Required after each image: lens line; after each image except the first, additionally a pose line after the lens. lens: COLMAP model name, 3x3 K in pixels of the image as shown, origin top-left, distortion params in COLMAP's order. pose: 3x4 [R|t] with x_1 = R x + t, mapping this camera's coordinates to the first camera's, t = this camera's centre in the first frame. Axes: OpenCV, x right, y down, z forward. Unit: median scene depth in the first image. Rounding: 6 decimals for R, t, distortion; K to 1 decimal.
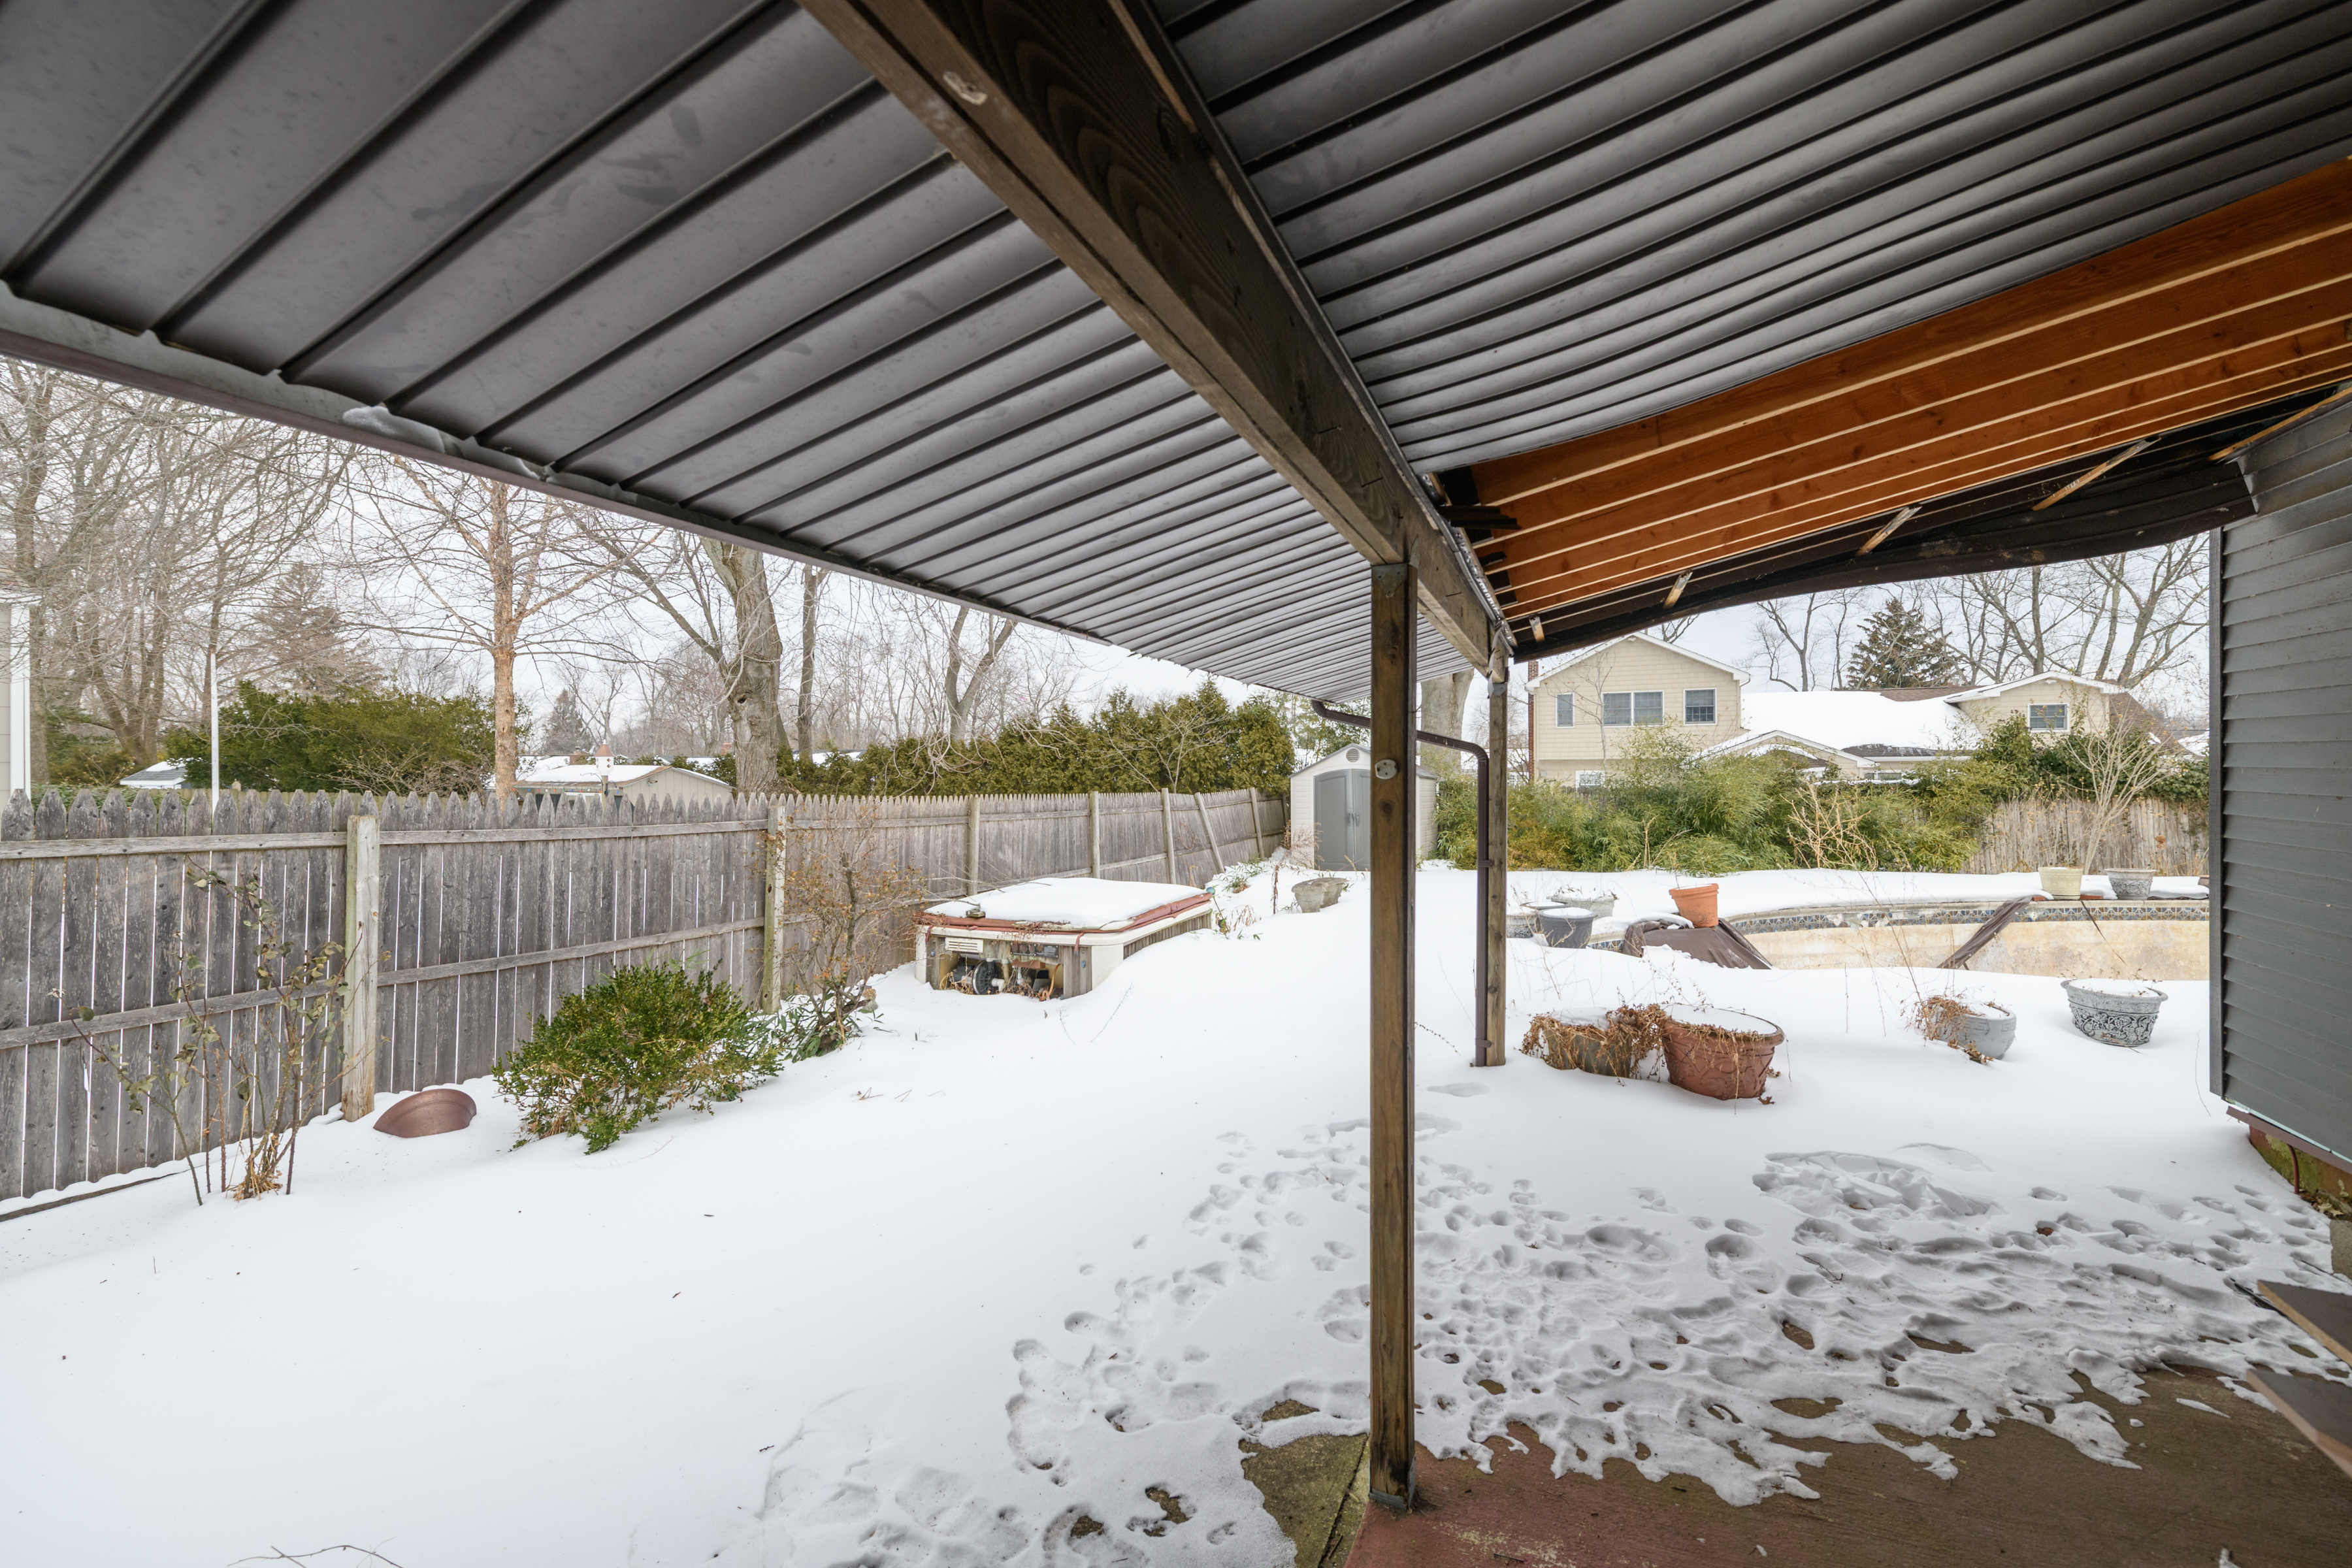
lens RADIAL K [[926.7, 0, 1174.0], [0, 926.7, 774.3], [0, 0, 1]] dist [0.001000, -0.002736]
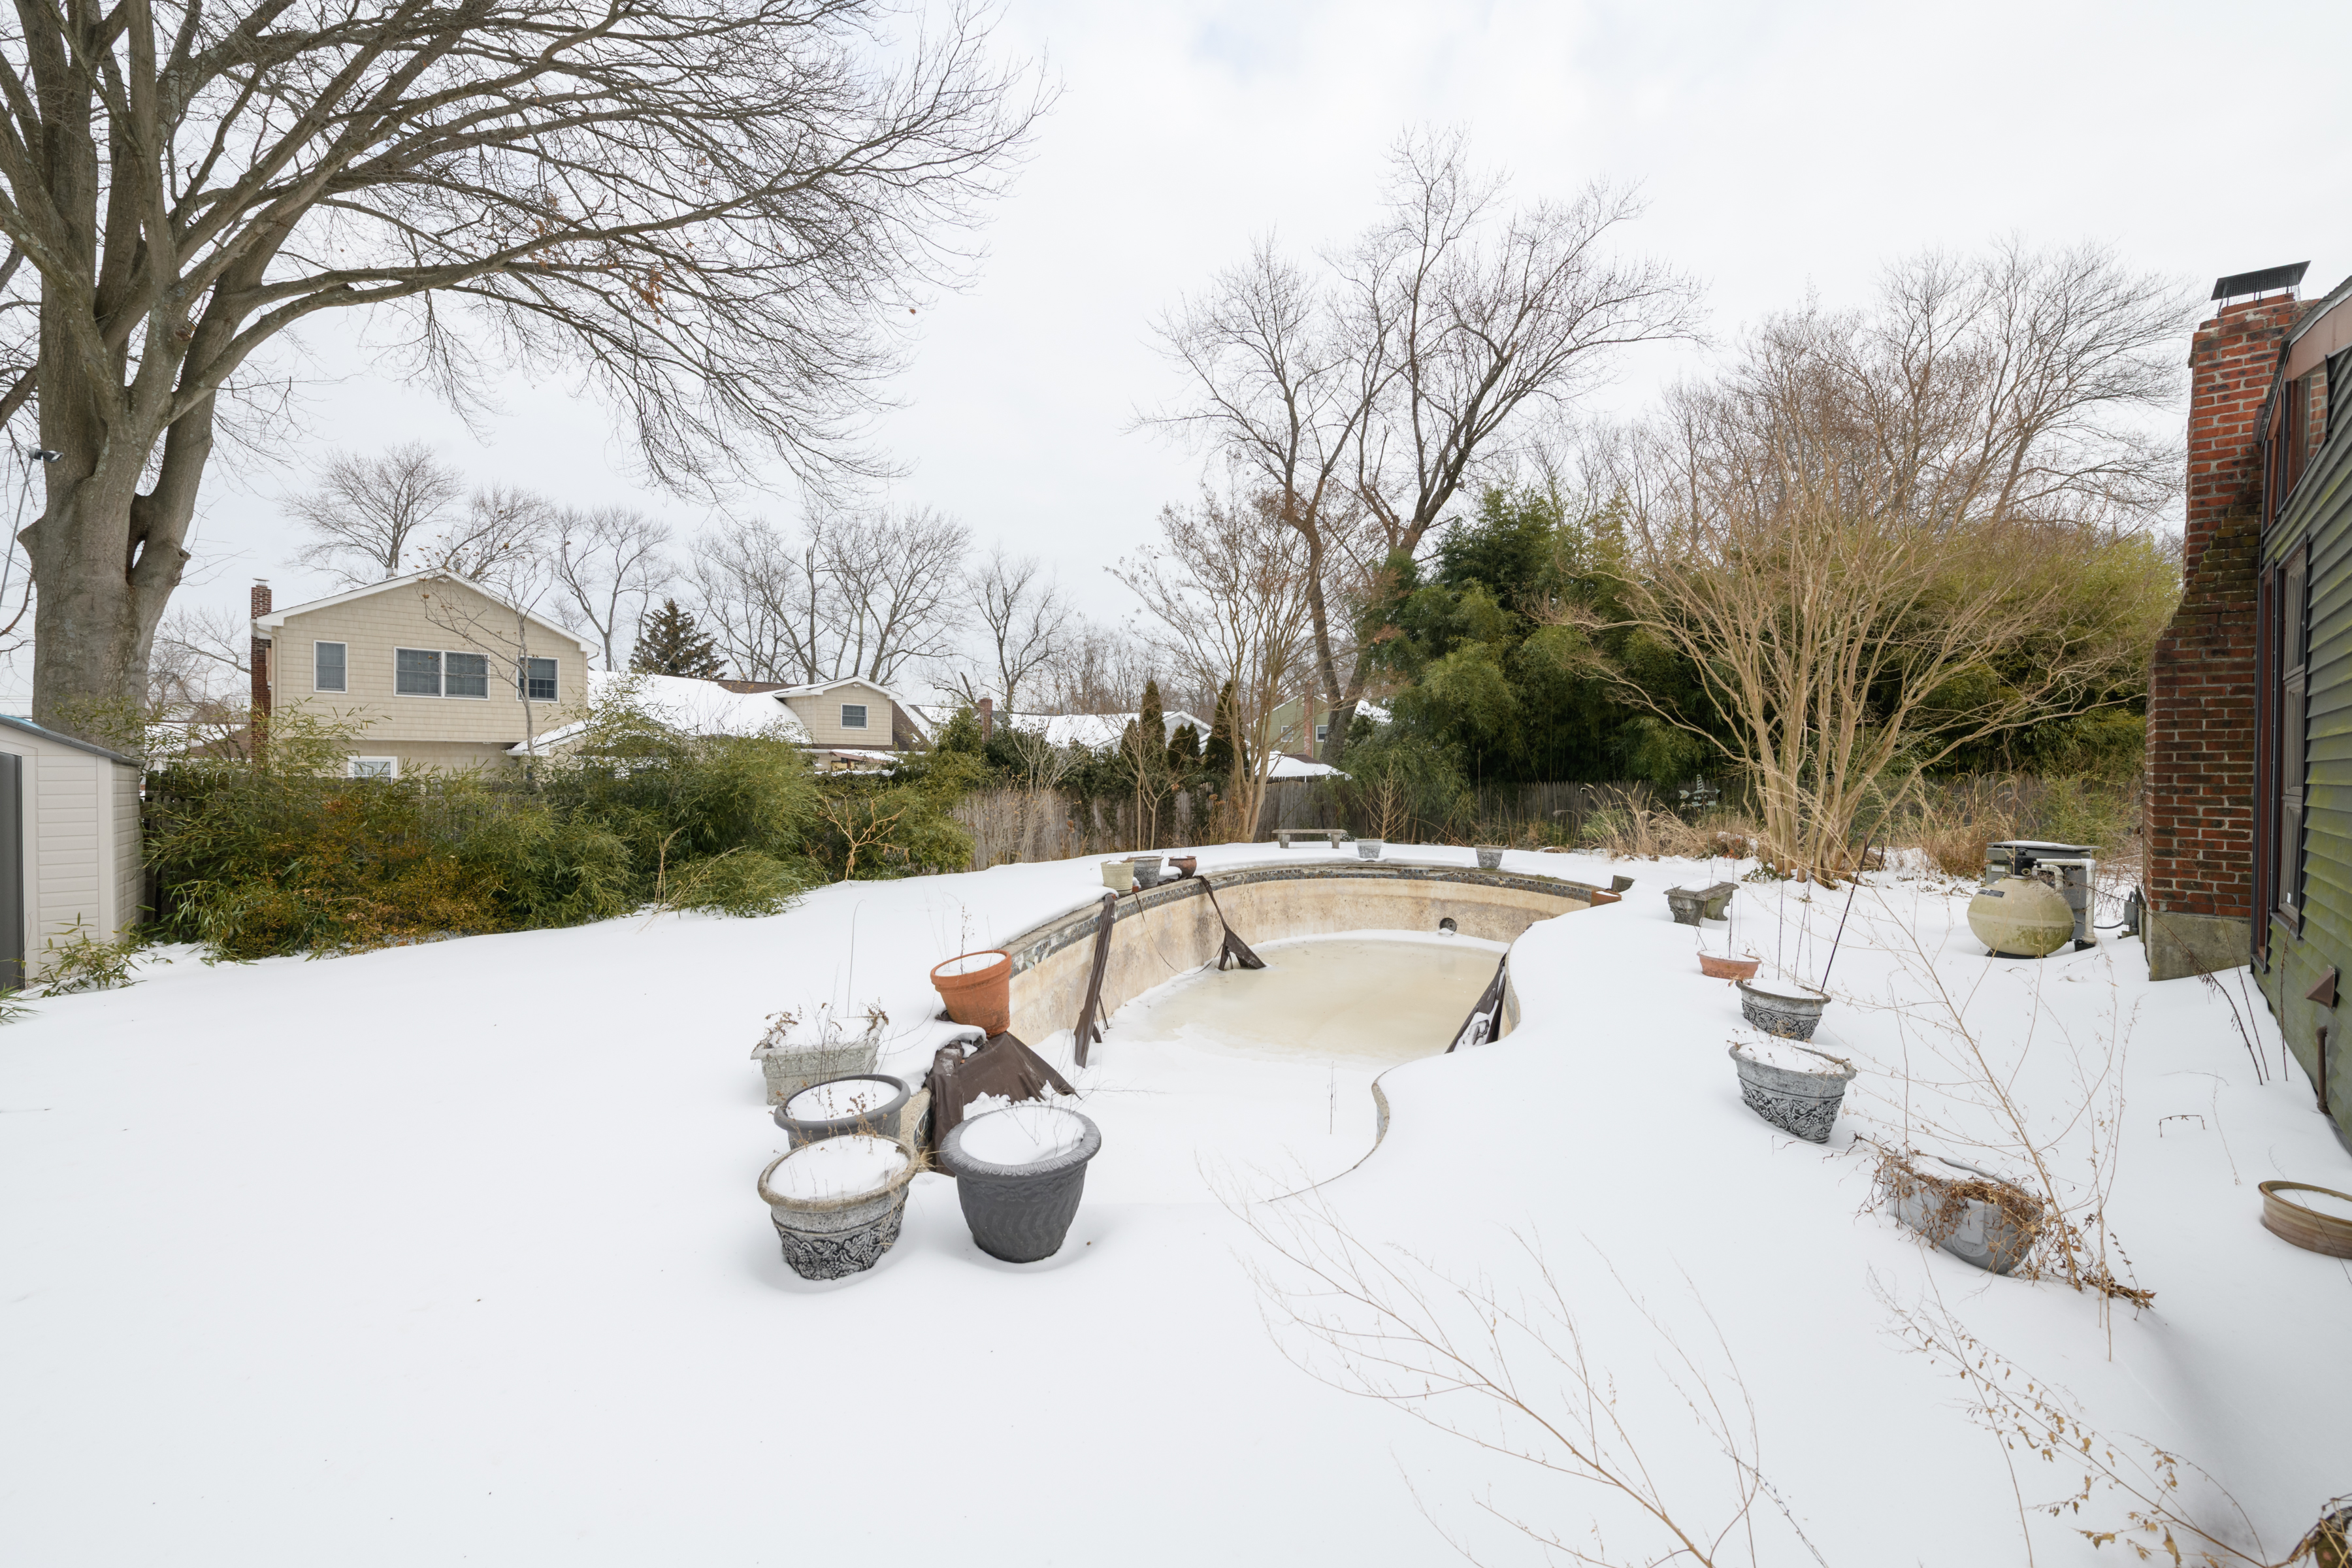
lens RADIAL K [[926.7, 0, 1174.0], [0, 926.7, 774.3], [0, 0, 1]] dist [0.001000, -0.002736]
pose [[0.373553, -0.000471, 0.927609, 0.056969], [-0.009072, 0.999950, 0.004161, 0.003206], [-0.927565, -0.009969, 0.373530, 0.416283]]
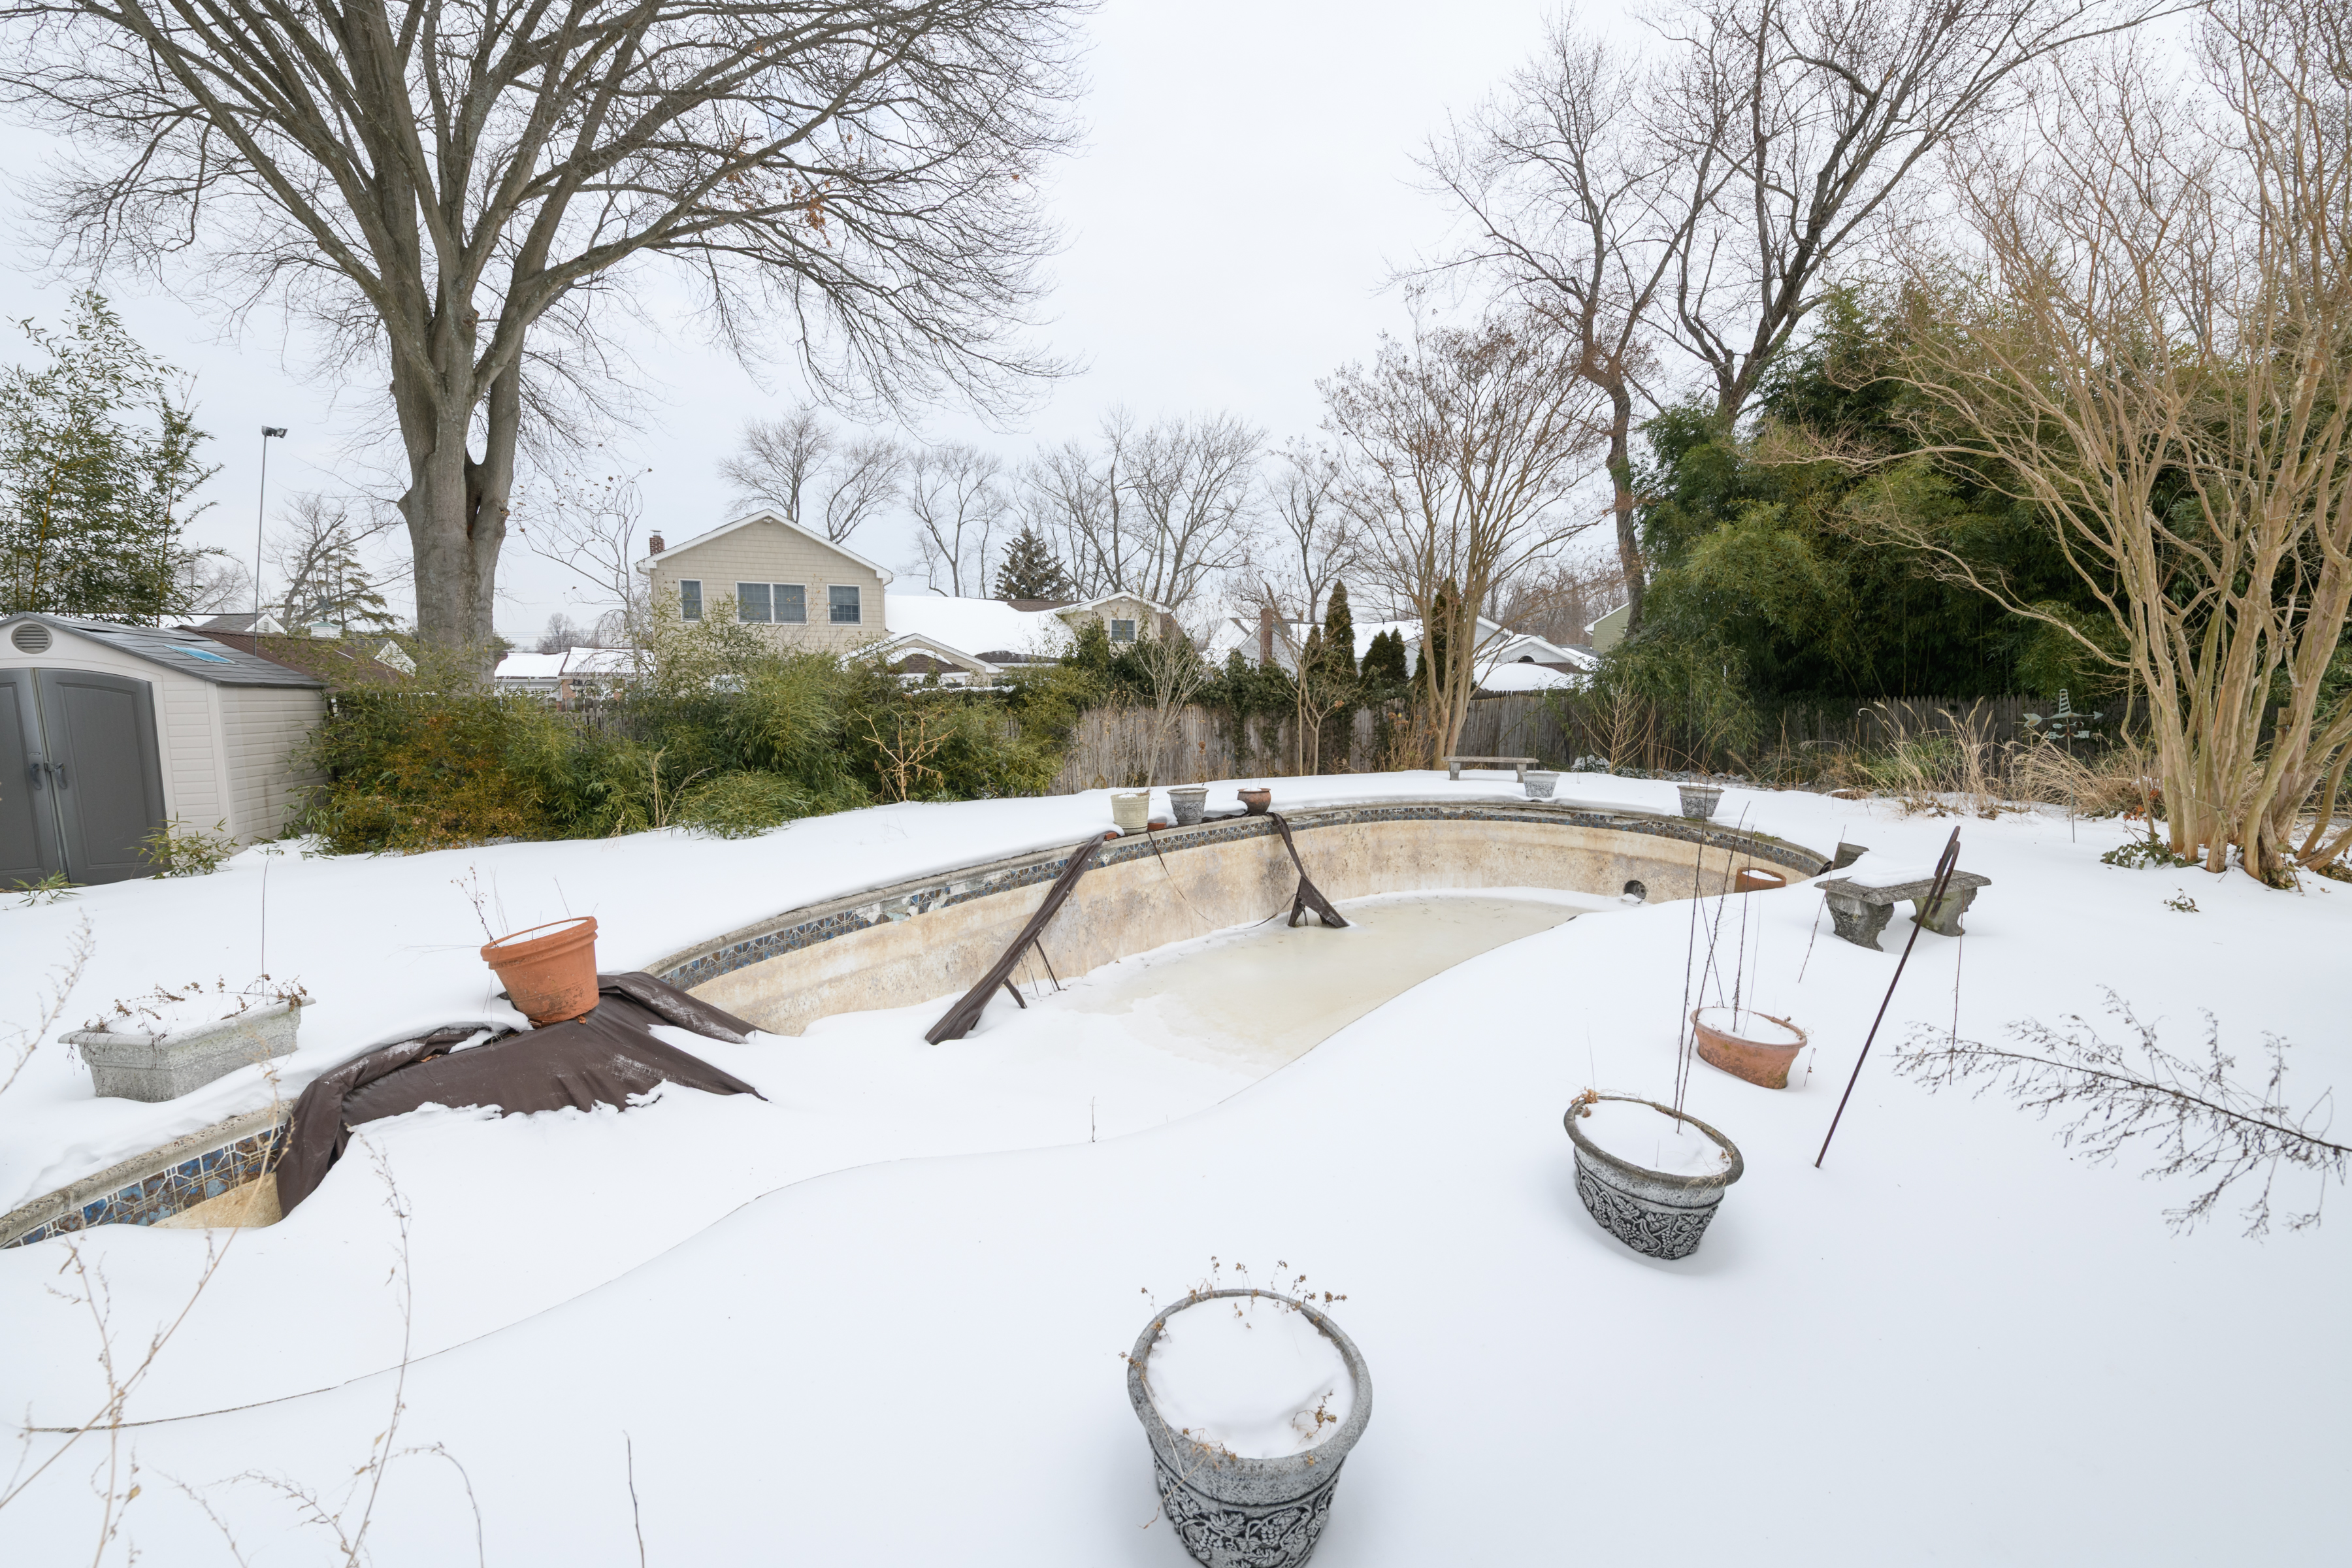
lens RADIAL K [[926.7, 0, 1174.0], [0, 926.7, 774.3], [0, 0, 1]] dist [0.001000, -0.002736]
pose [[0.689799, -0.071702, 0.720442, 0.277445], [-0.002518, 0.994840, 0.101422, -0.001157], [-0.723997, -0.071775, 0.686059, 0.288439]]
